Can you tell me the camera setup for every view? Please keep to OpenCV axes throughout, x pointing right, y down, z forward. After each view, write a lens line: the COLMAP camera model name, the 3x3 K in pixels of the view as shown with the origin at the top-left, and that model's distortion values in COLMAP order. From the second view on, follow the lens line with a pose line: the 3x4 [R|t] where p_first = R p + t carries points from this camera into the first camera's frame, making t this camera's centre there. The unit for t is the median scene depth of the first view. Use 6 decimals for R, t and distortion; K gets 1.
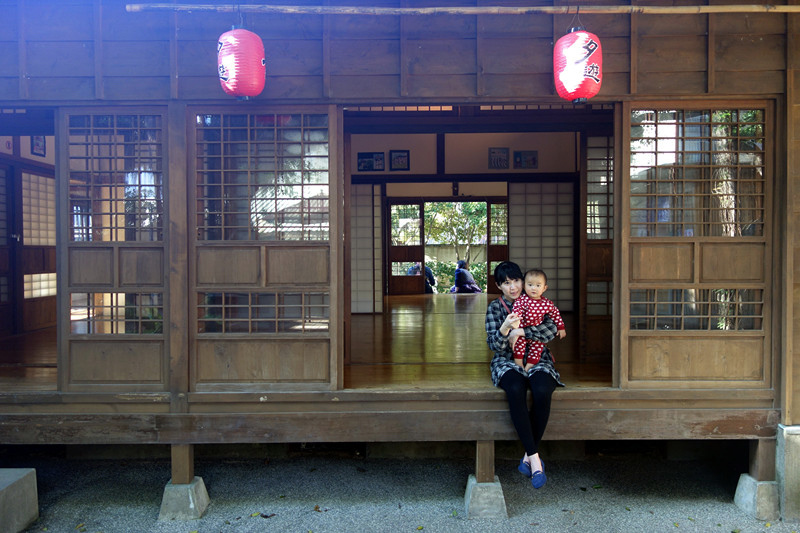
lens RADIAL K [[640.1, 0, 400.0], [0, 640.1, 266.5], [0, 0, 1]] dist [0.006438, 0.003238]
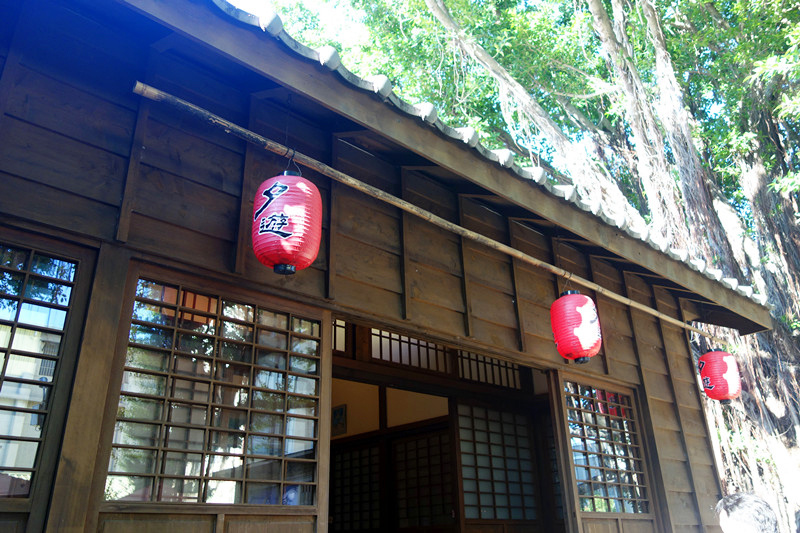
lens RADIAL K [[624.1, 0, 399.7], [0, 624.1, 254.1], [0, 0, 1]] dist [-0.005701, -0.001011]
pose [[0.735093, 0.278249, 0.618236, -0.513097], [0.032344, 0.896467, -0.441929, 0.011811], [-0.677194, 0.344855, 0.649987, 0.452076]]
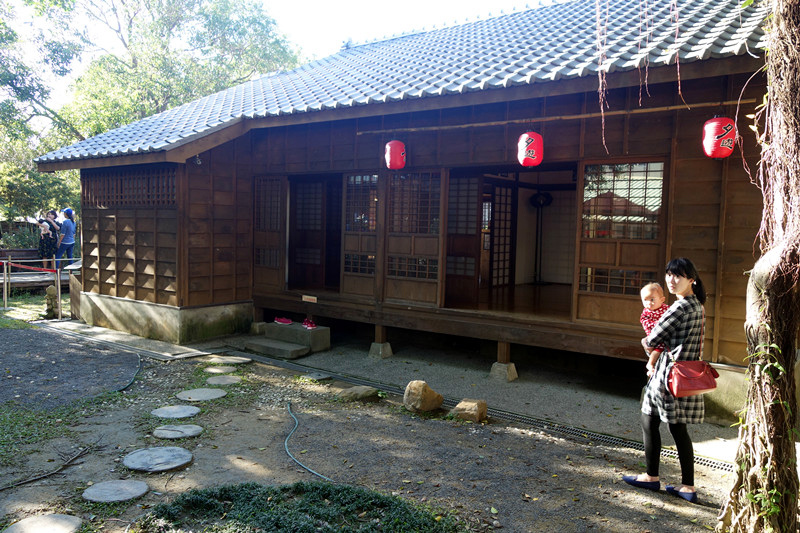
lens RADIAL K [[640.1, 0, 400.0], [0, 640.1, 266.5], [0, 0, 1]] dist [0.006438, 0.003238]
pose [[0.794237, 0.061320, -0.604506, 1.033956], [-0.043877, 0.998085, 0.043596, -0.021776], [0.606022, -0.008101, 0.795406, -0.702402]]
